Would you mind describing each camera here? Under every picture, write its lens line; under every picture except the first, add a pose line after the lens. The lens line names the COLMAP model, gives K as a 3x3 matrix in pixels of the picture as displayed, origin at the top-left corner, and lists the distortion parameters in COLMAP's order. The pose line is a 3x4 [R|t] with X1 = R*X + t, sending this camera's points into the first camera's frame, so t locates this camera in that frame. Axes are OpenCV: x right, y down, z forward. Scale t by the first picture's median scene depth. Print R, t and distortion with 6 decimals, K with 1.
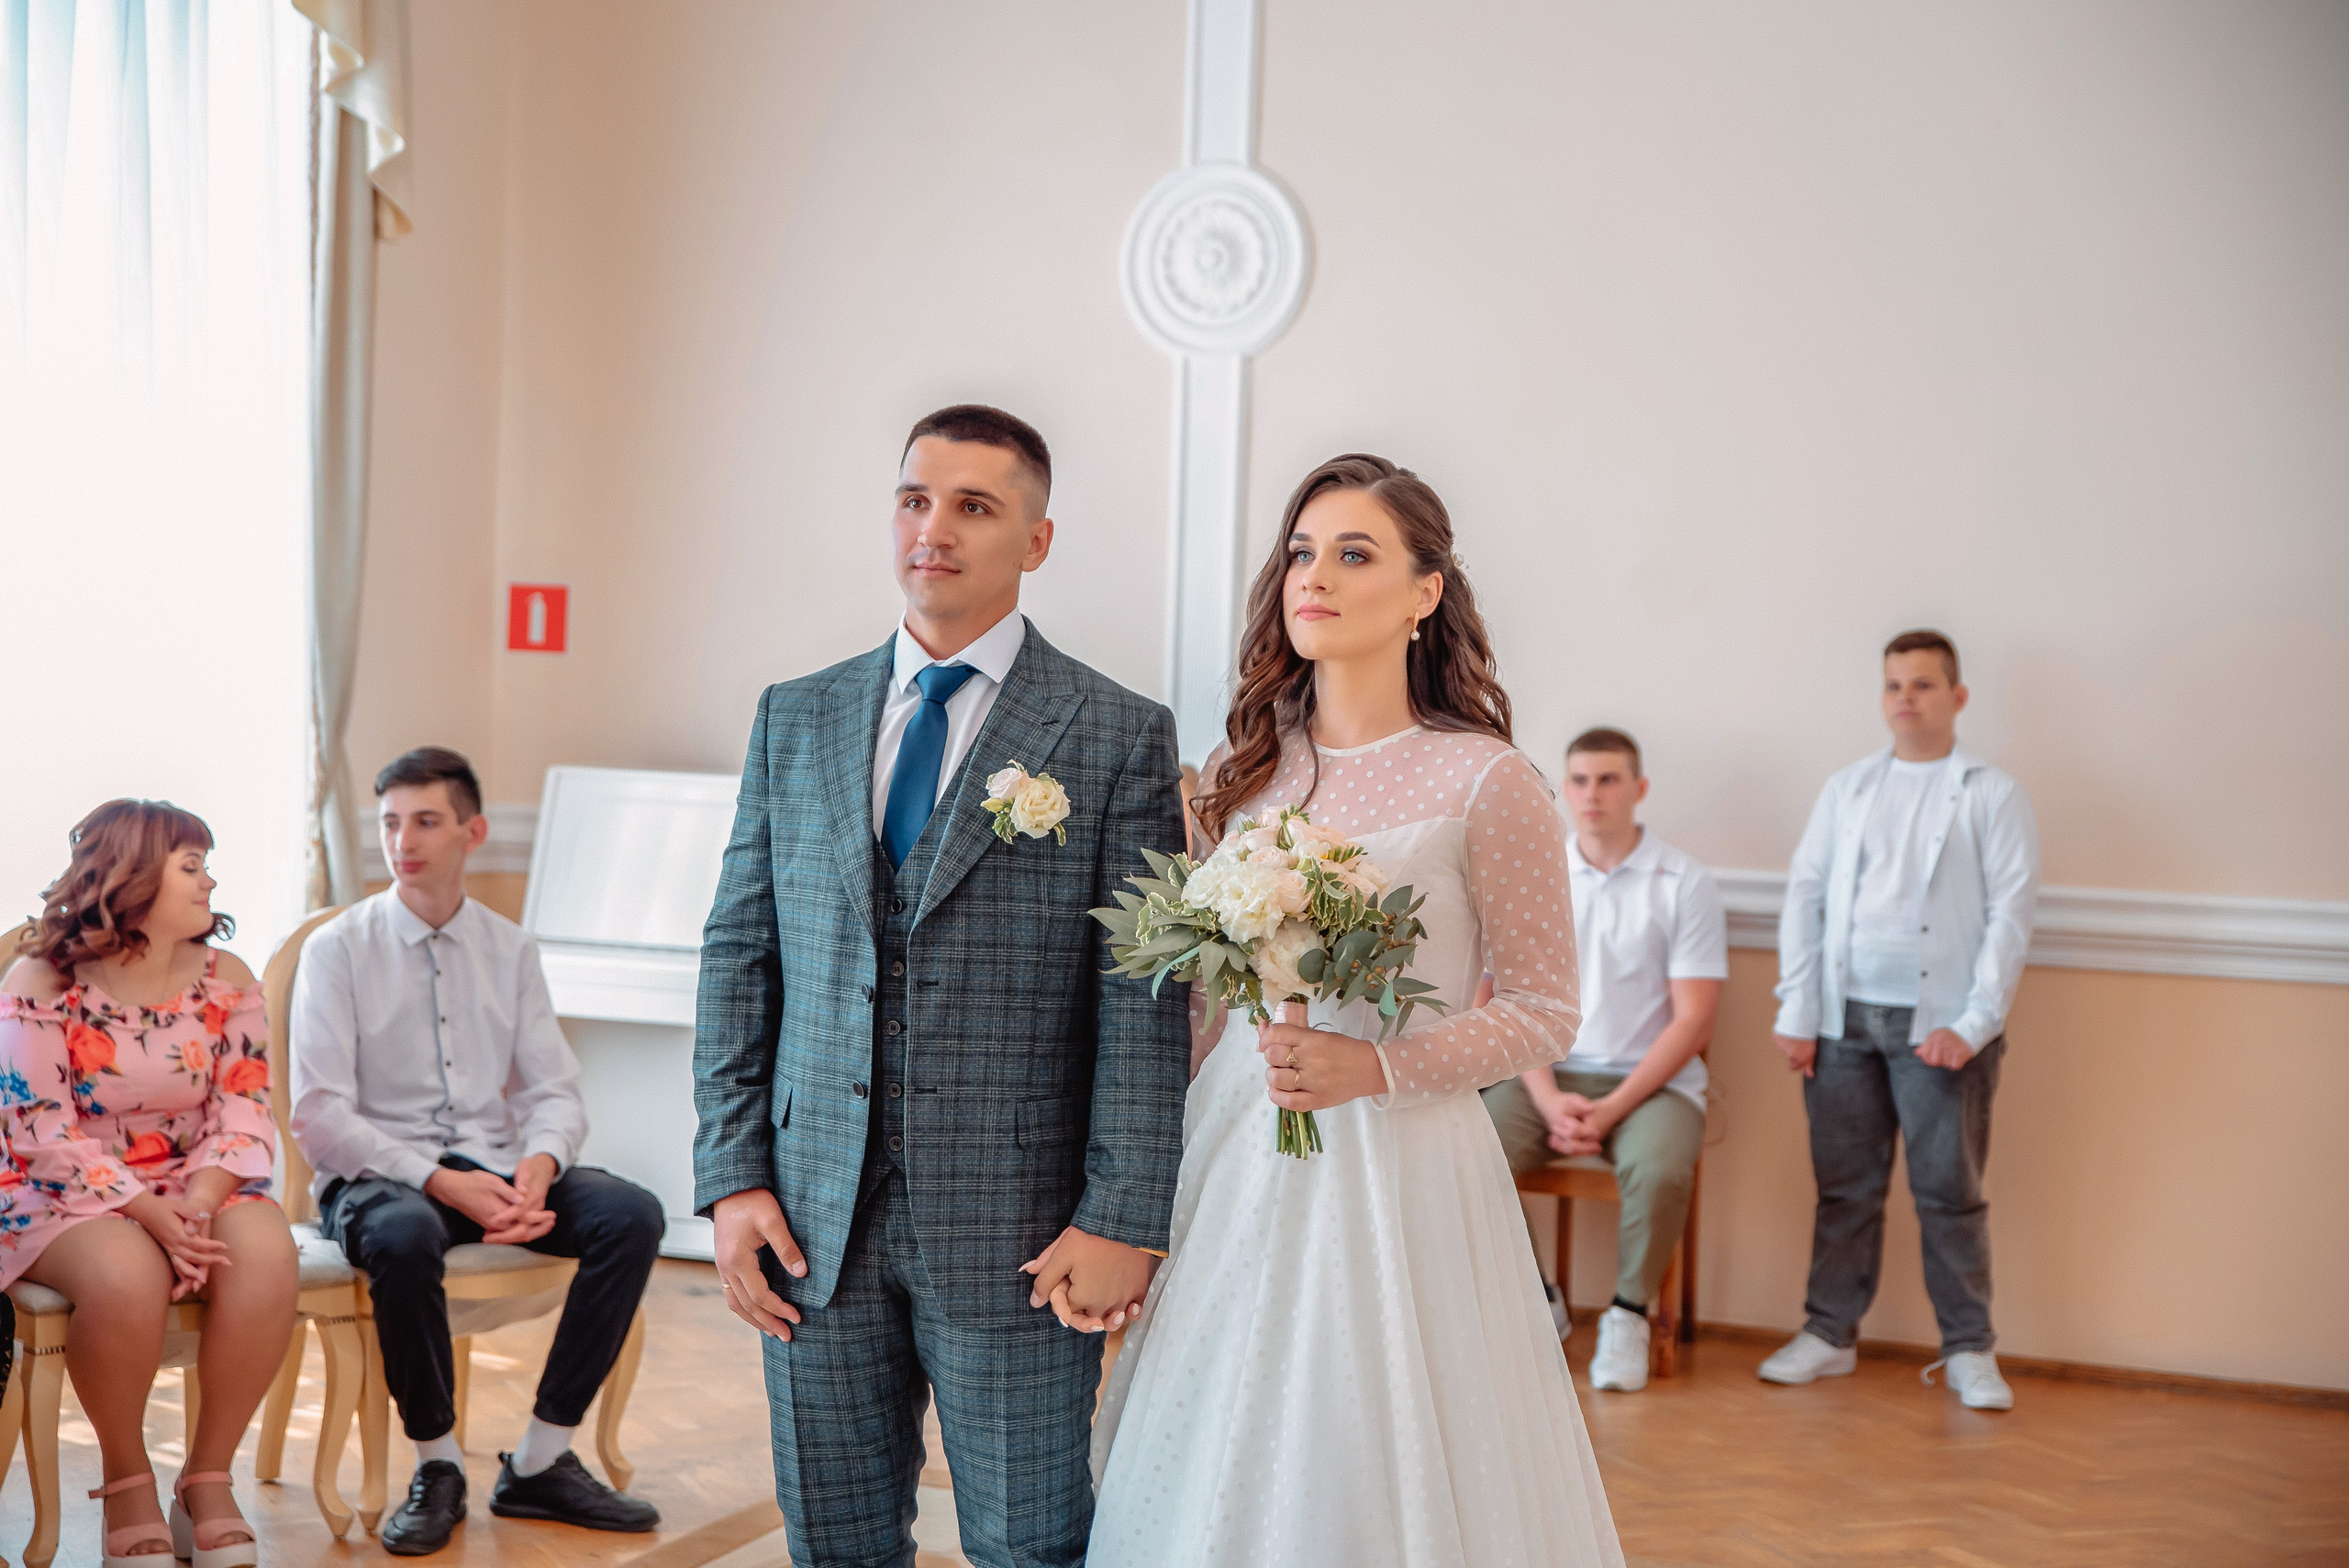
lens RADIAL K [[3344.0, 0, 1174.5], [0, 3344.0, 784.0], [0, 0, 1]] dist [-0.091174, 0.719709]
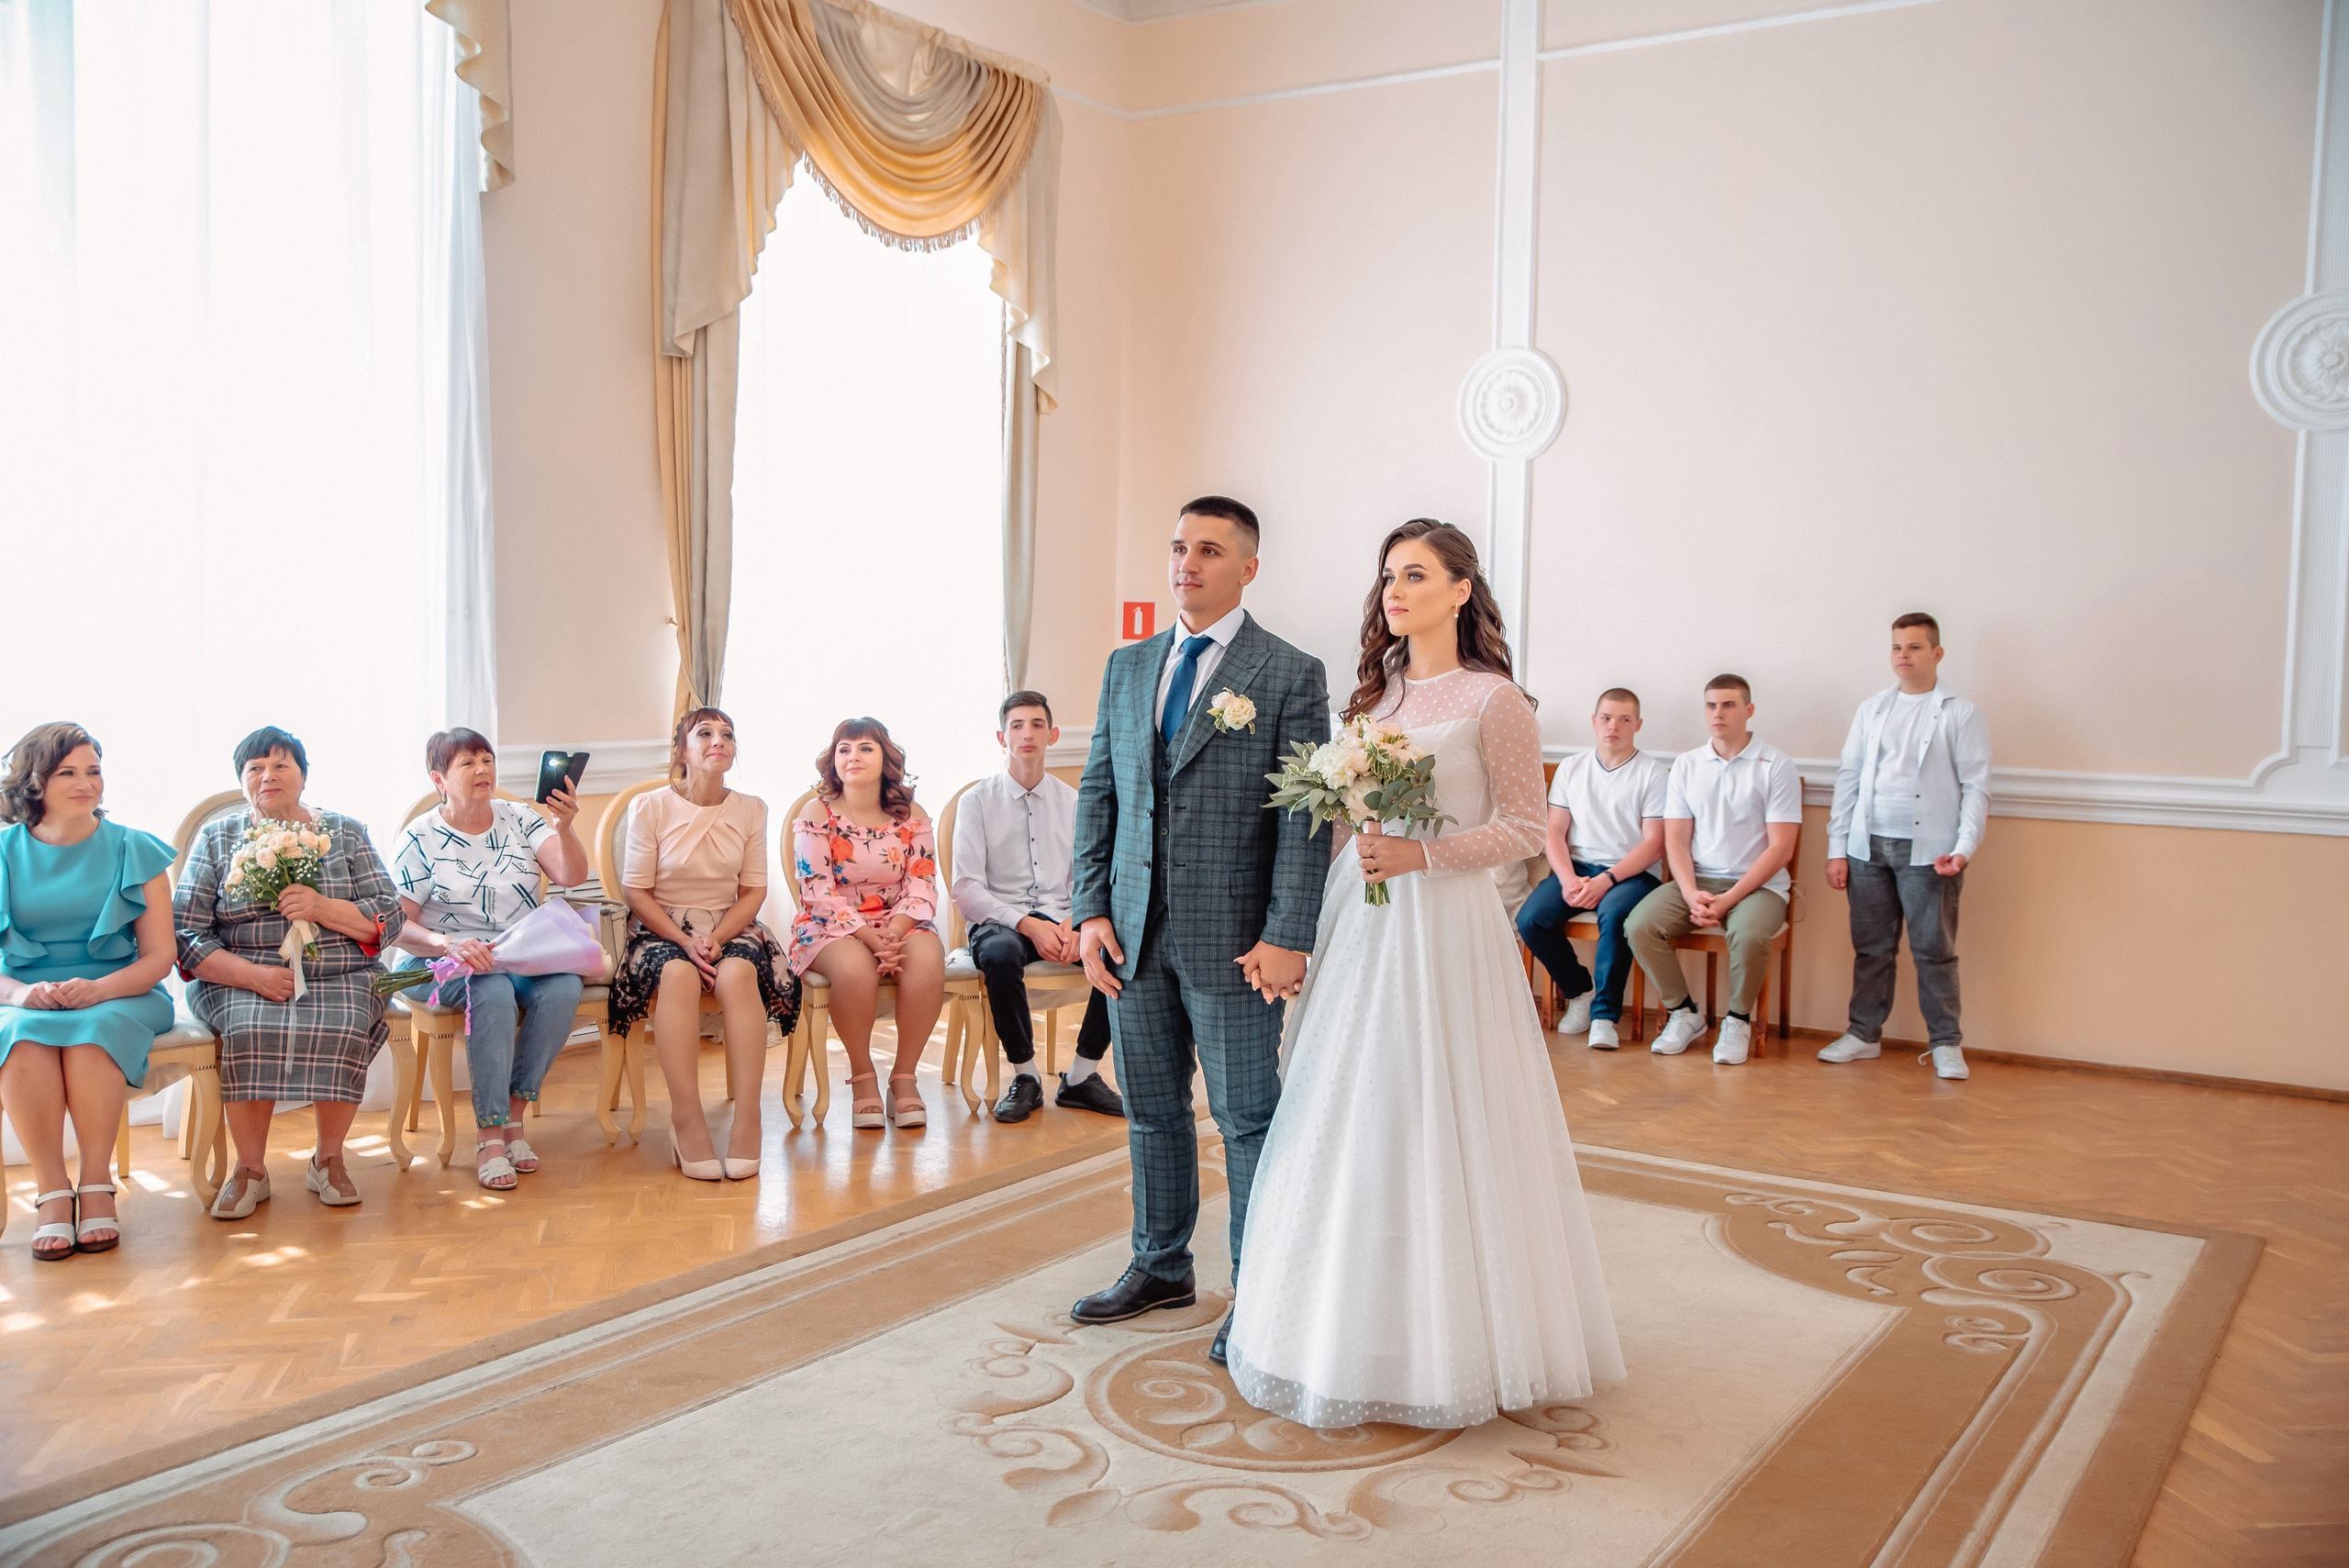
lens RADIAL K [[2019.9, 0, 1174.5], [0, 2019.9, 784.0], [0, 0, 1]] dist [-0.144392, -0.003071]
pose [[0.971663, -0.000517, -0.236372, 0.127808], [0.007785, 0.999525, 0.029817, 0.008544], [0.236244, -0.030812, 0.971205, -0.064294]]
